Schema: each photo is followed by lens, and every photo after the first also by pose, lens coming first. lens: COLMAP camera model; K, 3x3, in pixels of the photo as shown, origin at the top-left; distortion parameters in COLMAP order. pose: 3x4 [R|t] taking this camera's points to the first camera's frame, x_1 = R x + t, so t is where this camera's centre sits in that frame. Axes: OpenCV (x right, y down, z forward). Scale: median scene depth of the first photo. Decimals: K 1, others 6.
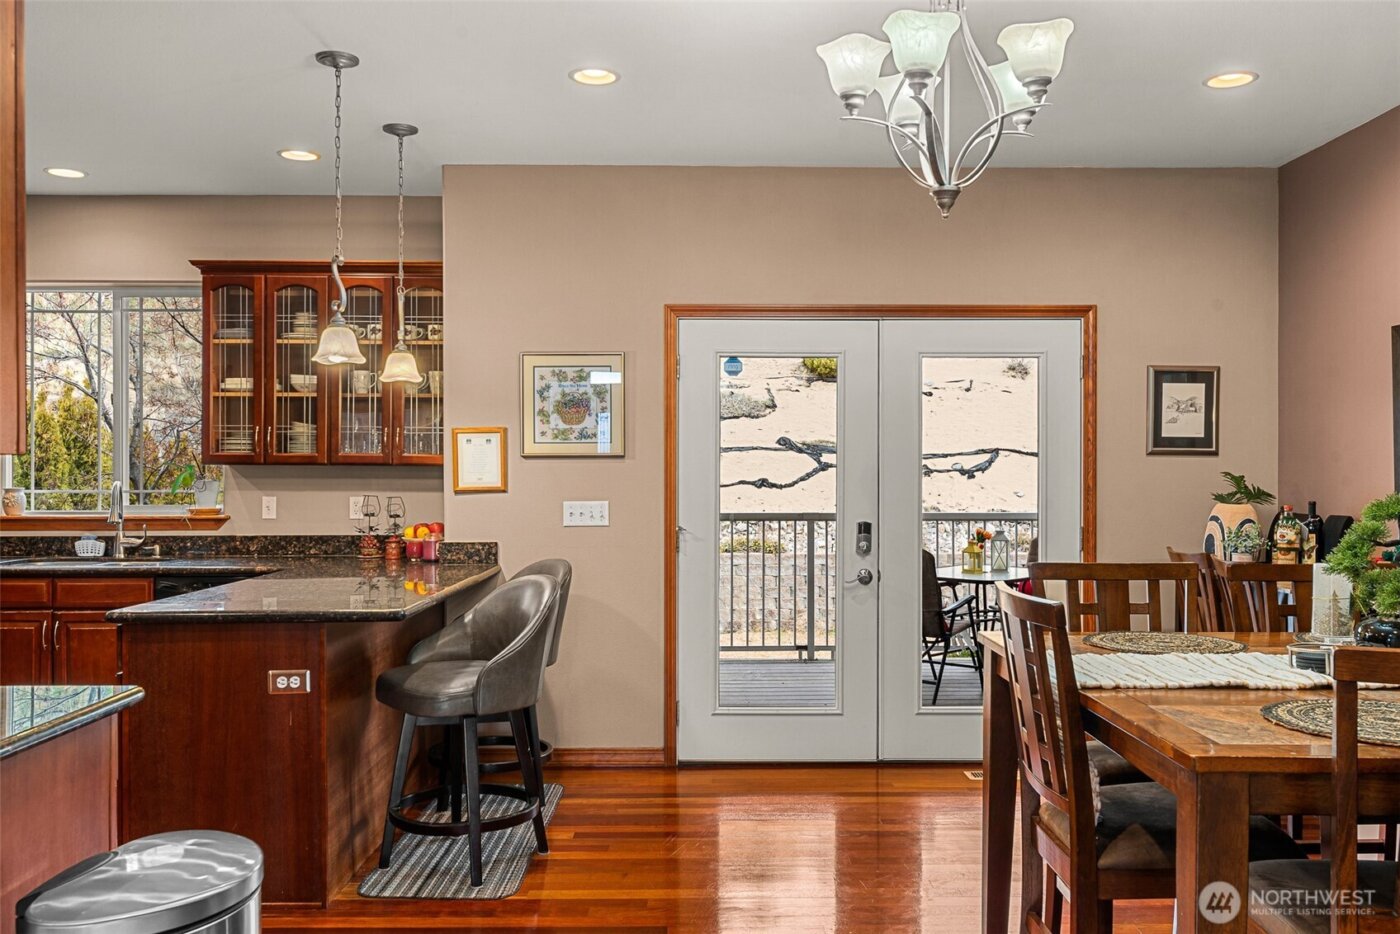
lens RADIAL K [[1217.7, 0, 707.2], [0, 1217.7, 476.5], [0, 0, 1]] dist [0.022521, -0.002652]
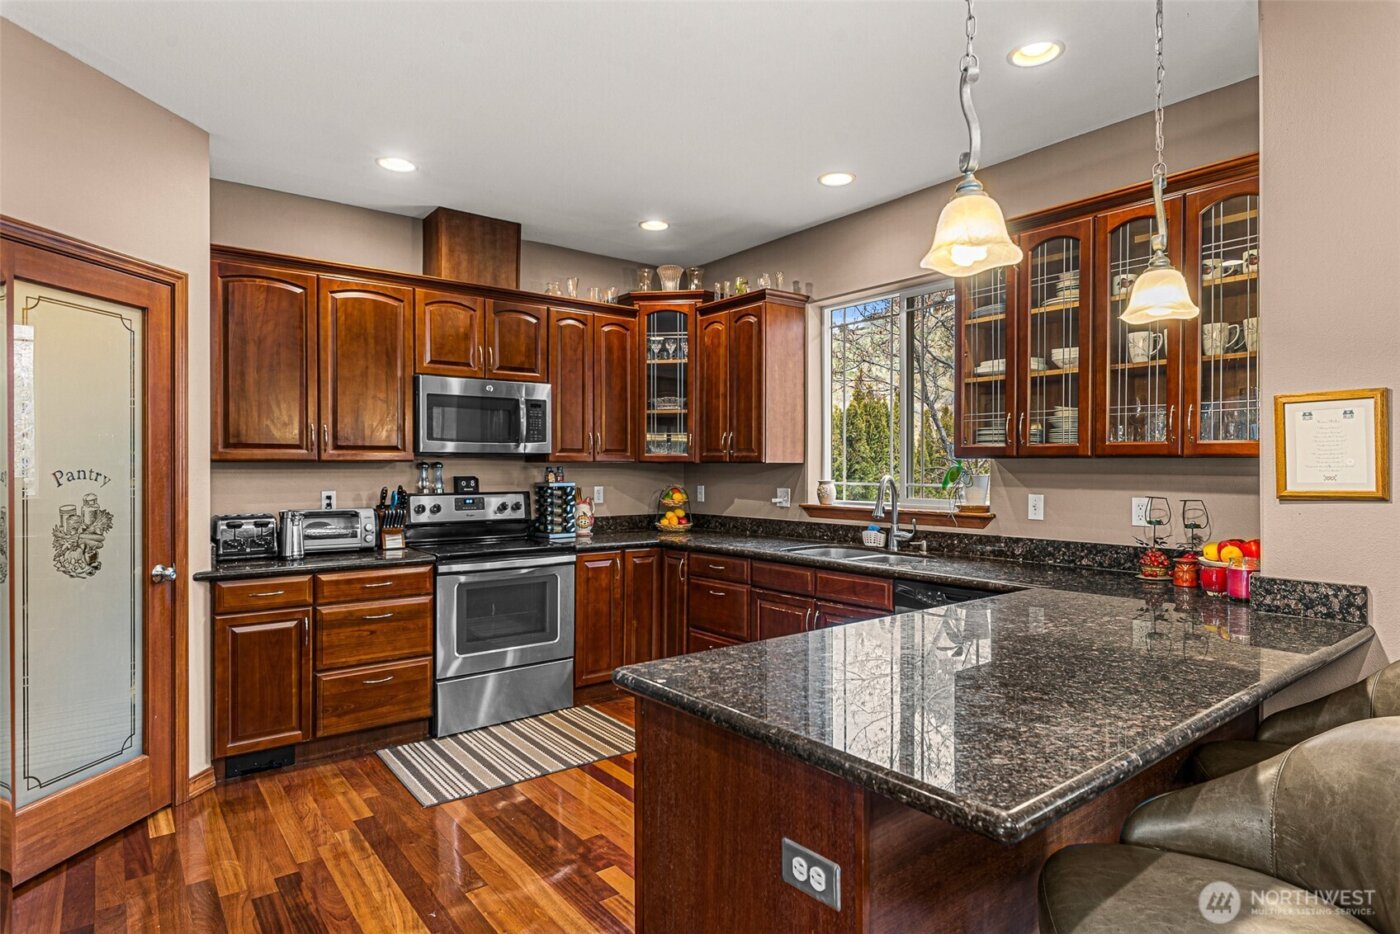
lens RADIAL K [[766.7, 0, 709.9], [0, 766.7, 471.1], [0, 0, 1]] dist [0.001111, 0.000371]
pose [[0.620049, 0.004247, -0.784552, -0.075404], [-0.002736, 0.999991, 0.003251, -0.001568], [0.784558, 0.000131, 0.620055, 0.499411]]
